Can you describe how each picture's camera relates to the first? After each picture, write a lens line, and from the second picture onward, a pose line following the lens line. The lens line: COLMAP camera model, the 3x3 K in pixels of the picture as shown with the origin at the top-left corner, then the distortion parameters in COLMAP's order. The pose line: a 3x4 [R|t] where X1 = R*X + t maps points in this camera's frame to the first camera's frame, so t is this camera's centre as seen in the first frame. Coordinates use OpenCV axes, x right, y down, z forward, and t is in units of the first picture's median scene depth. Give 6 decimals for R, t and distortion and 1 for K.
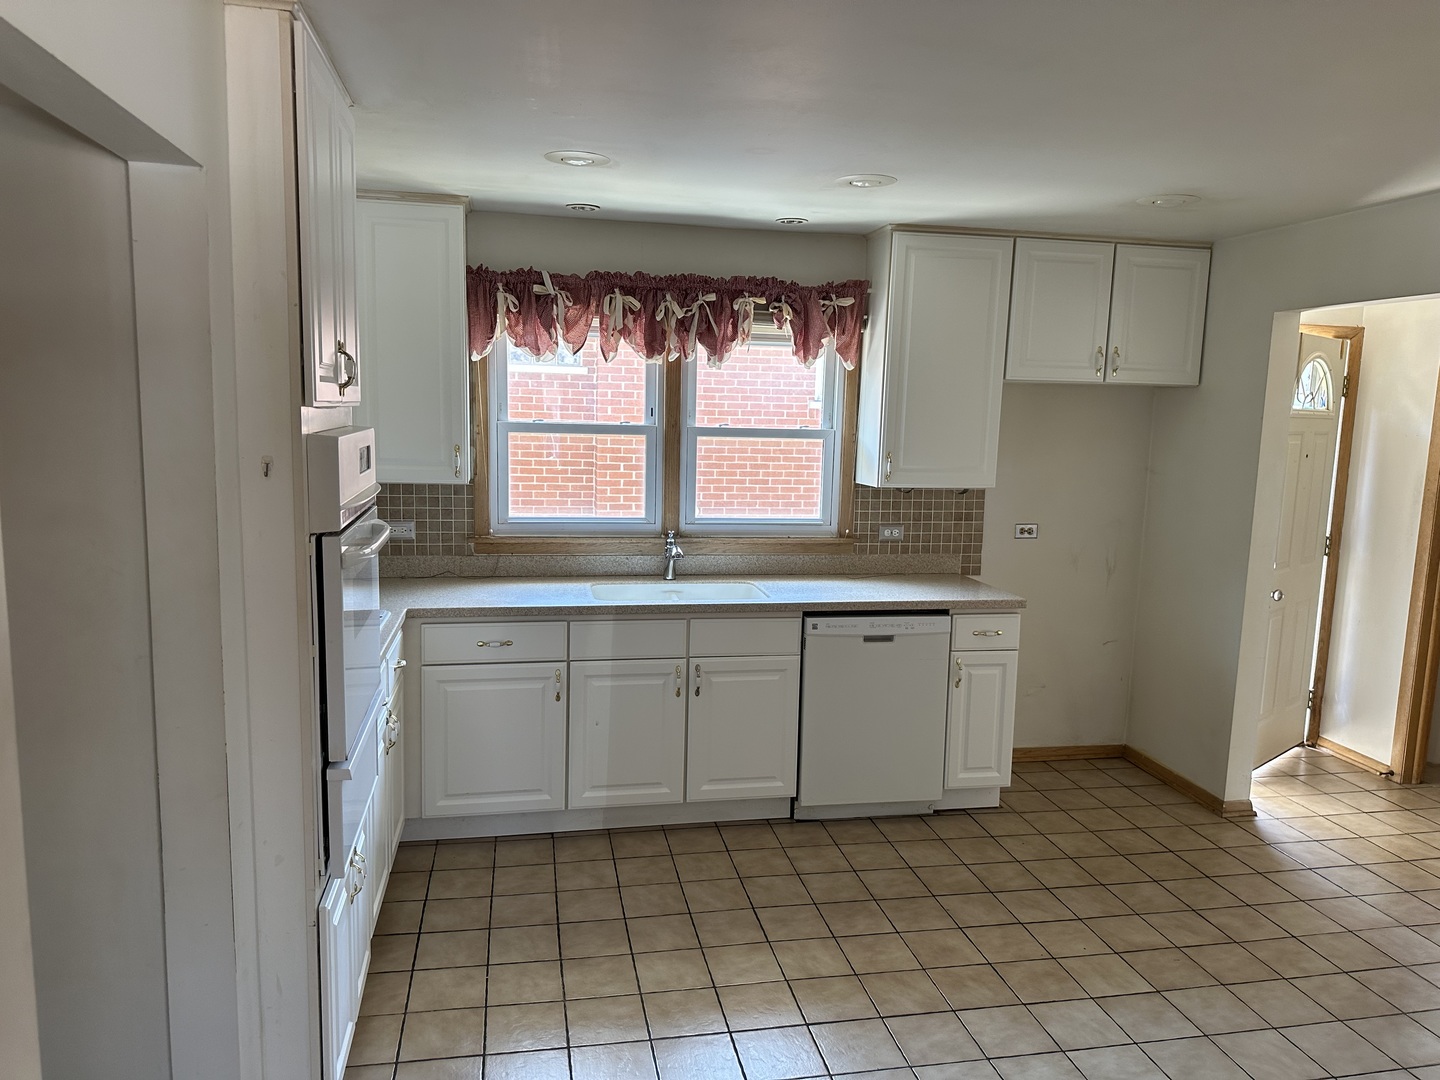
lens RADIAL K [[1025.8, 0, 714.6], [0, 1025.8, 539.0], [0, 0, 1]] dist [0.038631, -0.039383]
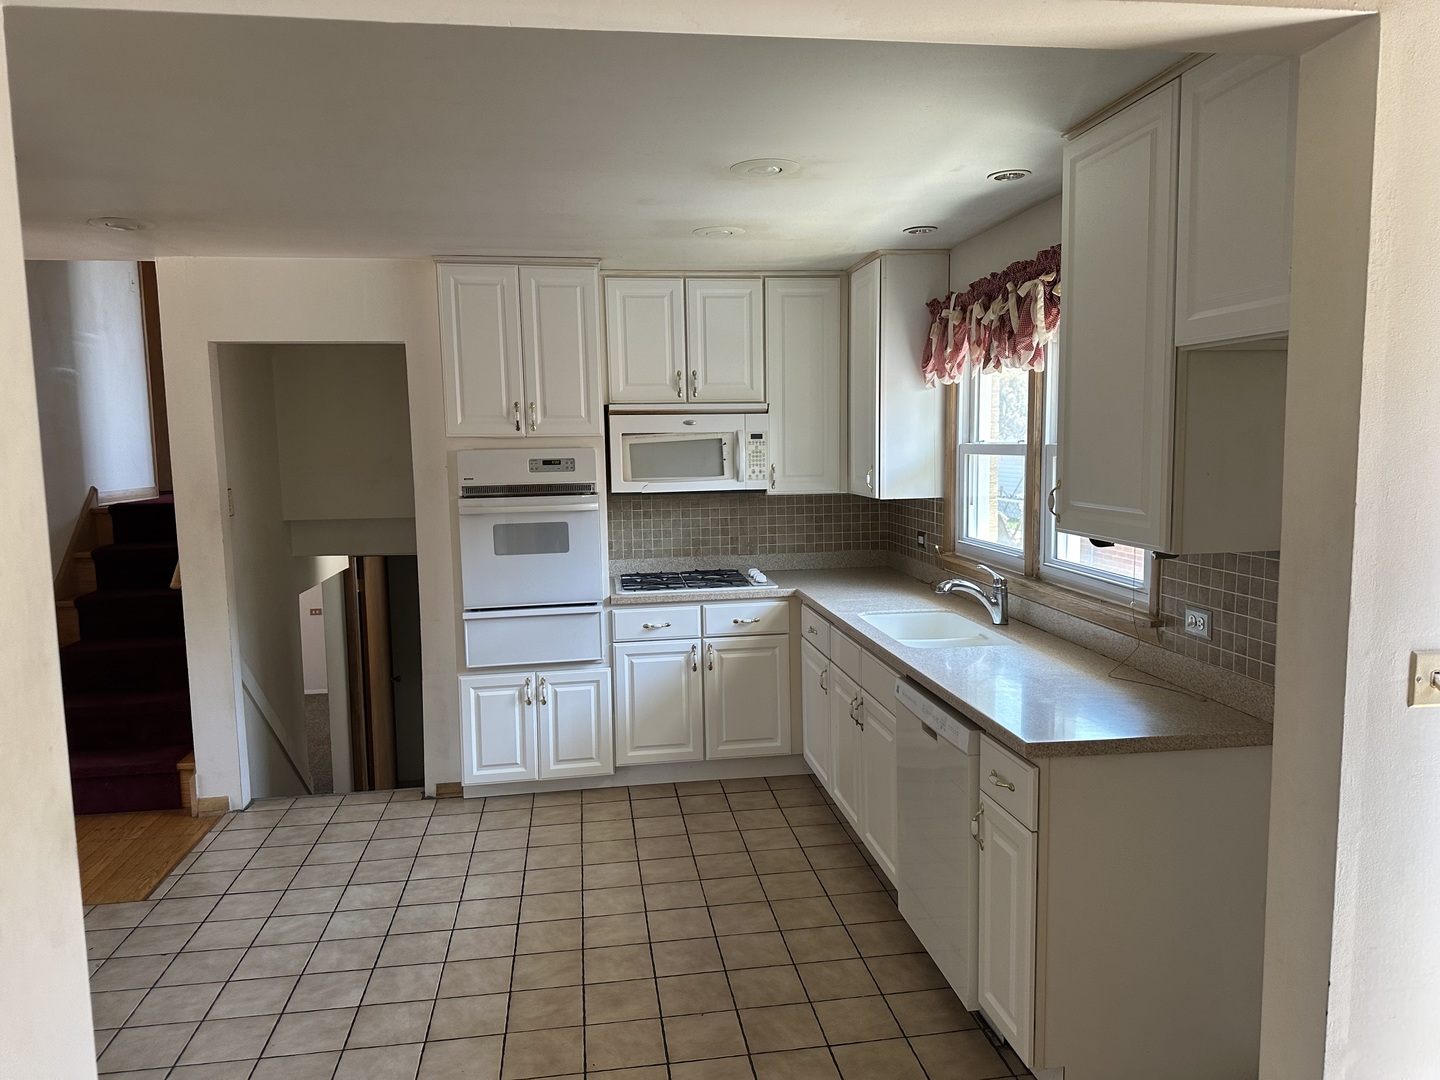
lens RADIAL K [[1025.8, 0, 715.5], [0, 1025.8, 543.1], [0, 0, 1]] dist [0.038631, -0.039383]
pose [[-0.055338, 0.084449, -0.994890, 0.982336], [-0.120001, 0.988632, 0.090593, -0.090432], [0.991230, 0.124401, -0.044575, 0.960419]]
